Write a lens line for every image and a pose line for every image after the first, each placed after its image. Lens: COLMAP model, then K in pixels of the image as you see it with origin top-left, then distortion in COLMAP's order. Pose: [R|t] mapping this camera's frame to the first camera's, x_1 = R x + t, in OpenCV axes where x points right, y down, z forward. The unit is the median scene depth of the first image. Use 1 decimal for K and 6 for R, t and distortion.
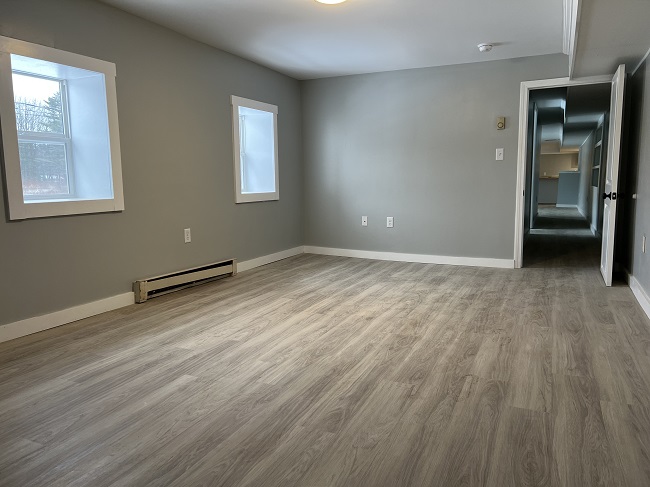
lens RADIAL K [[487.5, 0, 330.7], [0, 487.5, 245.6], [0, 0, 1]] dist [0.049443, -0.052887]
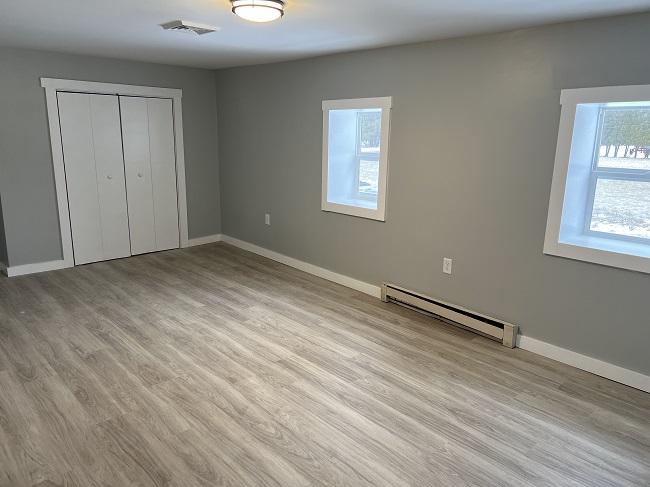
lens RADIAL K [[487.5, 0, 325.8], [0, 487.5, 242.5], [0, 0, 1]] dist [0.049443, -0.052887]
pose [[-0.394335, 0.208358, -0.895035, 0.856050], [-0.139669, 0.949054, 0.282469, -0.410256], [0.908291, 0.236396, -0.345144, 1.583016]]
